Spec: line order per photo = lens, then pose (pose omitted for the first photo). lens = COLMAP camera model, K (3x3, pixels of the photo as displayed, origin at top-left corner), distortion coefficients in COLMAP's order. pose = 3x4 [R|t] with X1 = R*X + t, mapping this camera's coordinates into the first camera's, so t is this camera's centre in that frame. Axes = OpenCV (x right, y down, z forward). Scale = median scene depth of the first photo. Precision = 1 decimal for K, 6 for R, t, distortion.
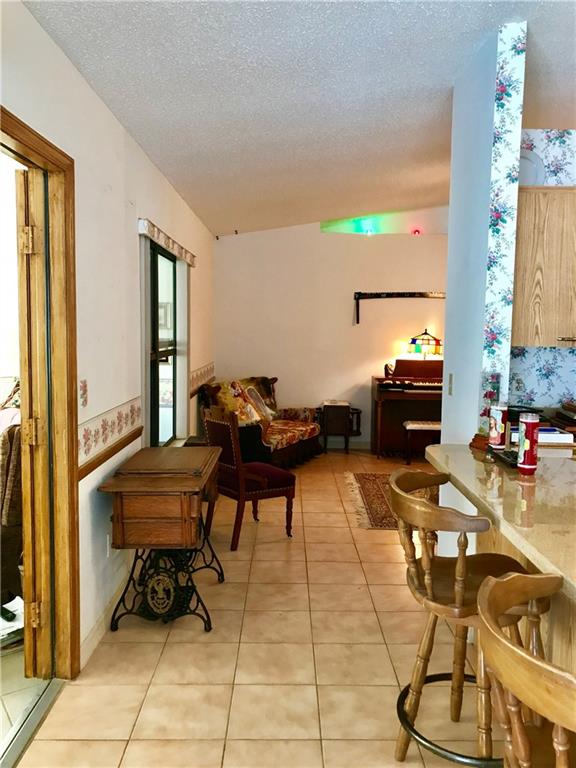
lens RADIAL K [[628.9, 0, 298.8], [0, 628.9, 380.5], [0, 0, 1]] dist [0.044607, -0.047928]
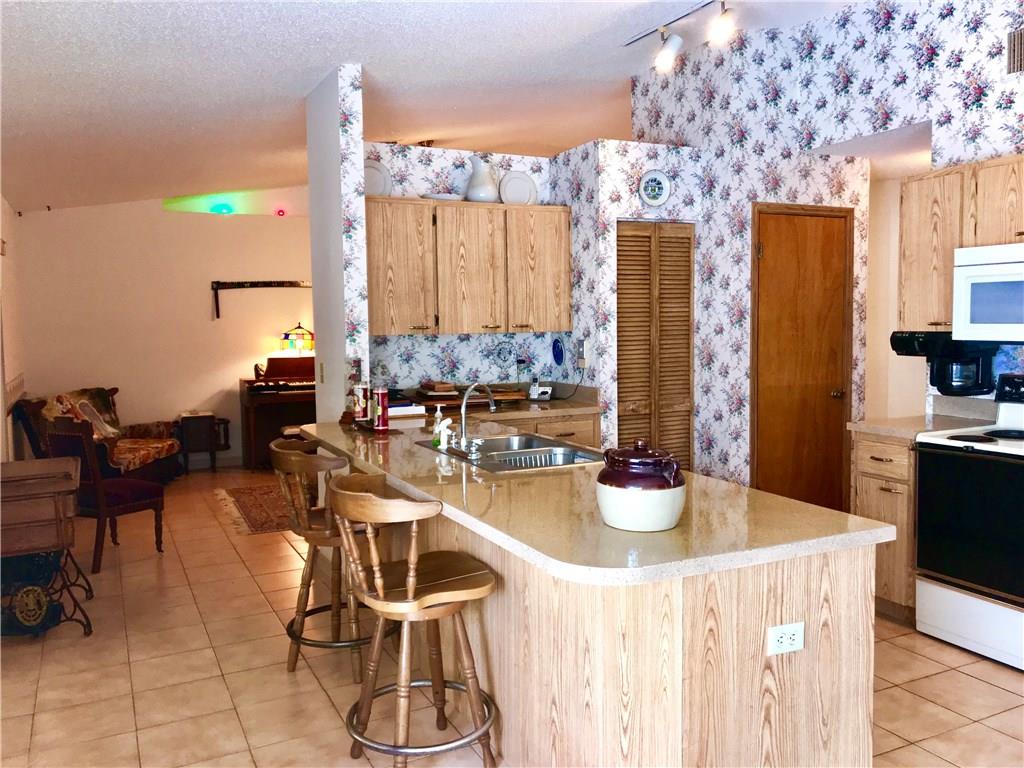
lens RADIAL K [[838.6, 0, 510.5], [0, 838.6, 375.0], [0, 0, 1]] dist [0.044607, -0.047928]
pose [[0.905044, -0.058008, 0.421343, -0.080261], [0.065796, 0.997825, -0.003954, 0.040472], [-0.420198, 0.031302, 0.906893, -0.481976]]
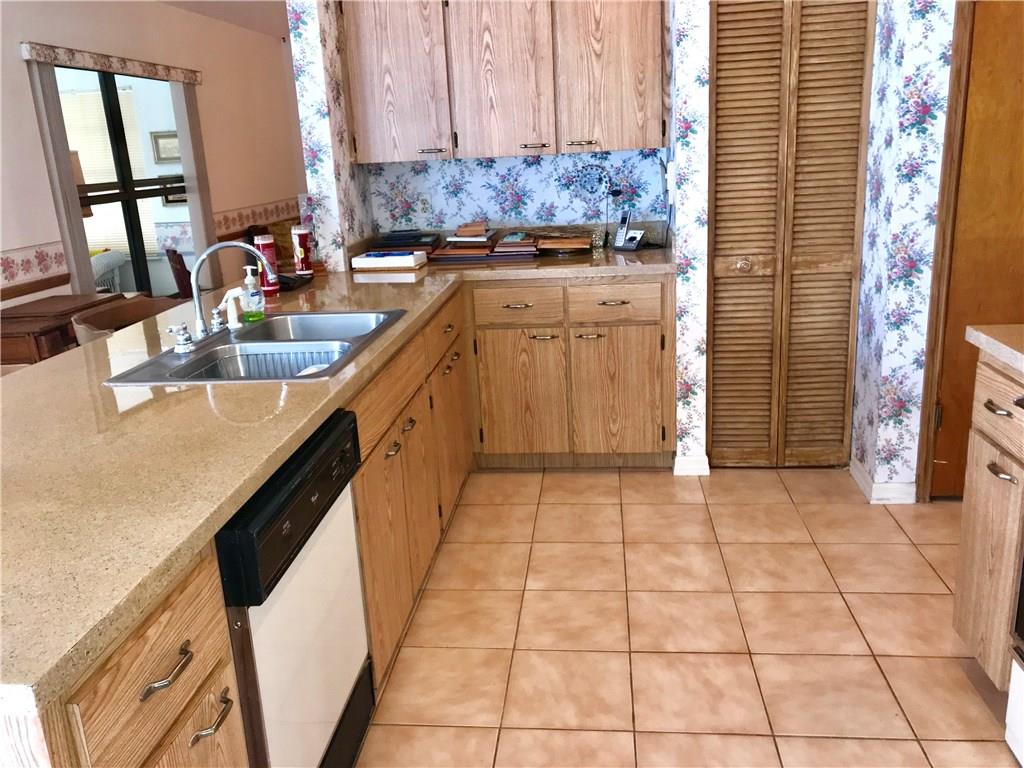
lens RADIAL K [[838.6, 0, 500.0], [0, 838.6, 368.4], [0, 0, 1]] dist [0.044607, -0.047928]
pose [[0.990325, -0.033596, -0.134636, 0.681881], [0.056837, 0.983335, 0.172689, 0.038354], [0.126590, -0.178671, 0.975731, -0.209239]]
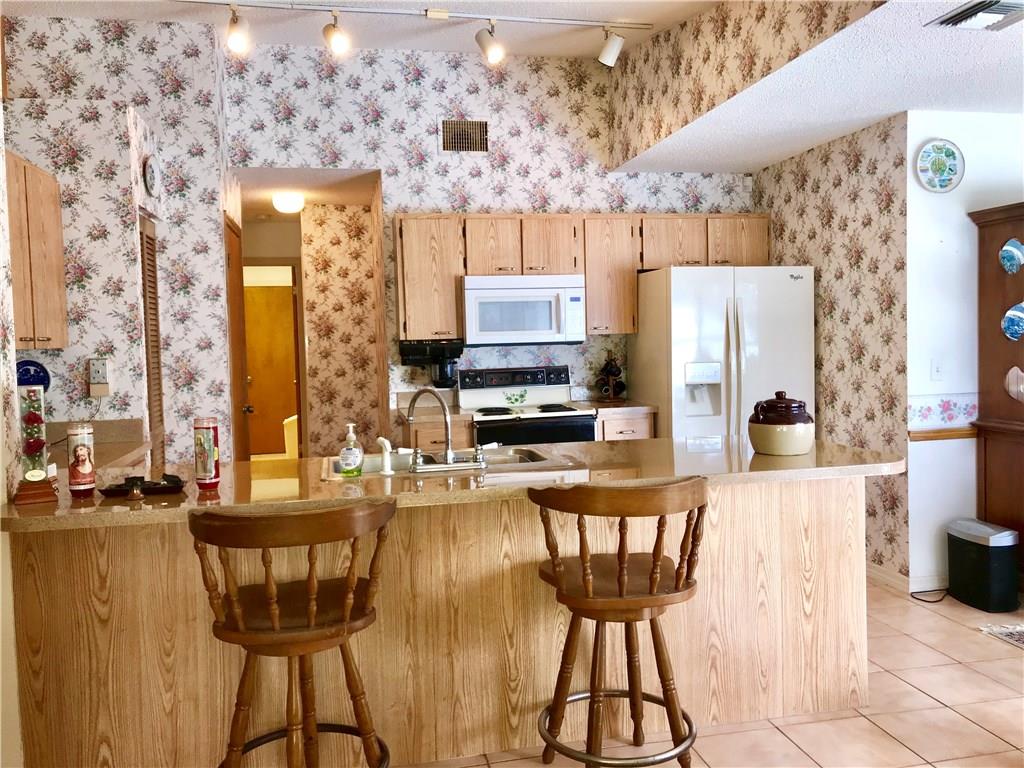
lens RADIAL K [[838.6, 0, 510.3], [0, 838.6, 382.3], [0, 0, 1]] dist [0.044607, -0.047928]
pose [[-0.182204, -0.065203, 0.981096, -0.600044], [0.111376, 0.990008, 0.086479, -0.032658], [-0.976932, 0.125027, -0.173122, 0.598192]]
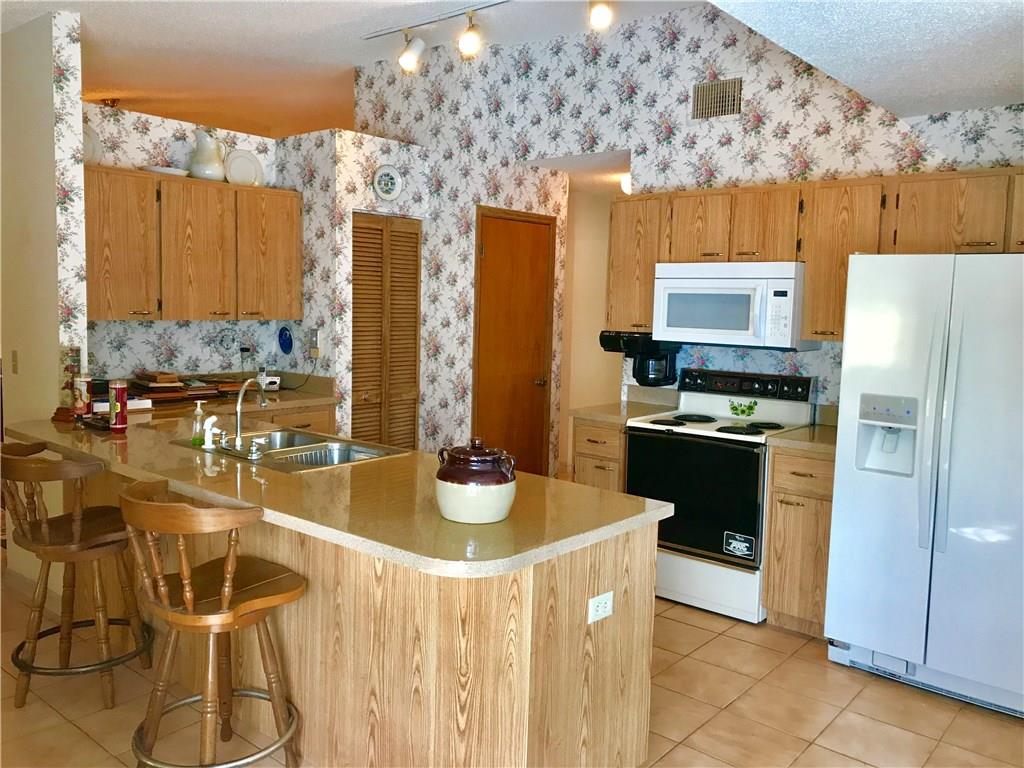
lens RADIAL K [[838.6, 0, 509.6], [0, 838.6, 374.0], [0, 0, 1]] dist [0.044607, -0.047928]
pose [[0.662037, -0.067289, 0.746444, -0.232770], [0.051762, 0.997688, 0.044029, 0.007960], [-0.747681, 0.009488, 0.663990, -0.414810]]
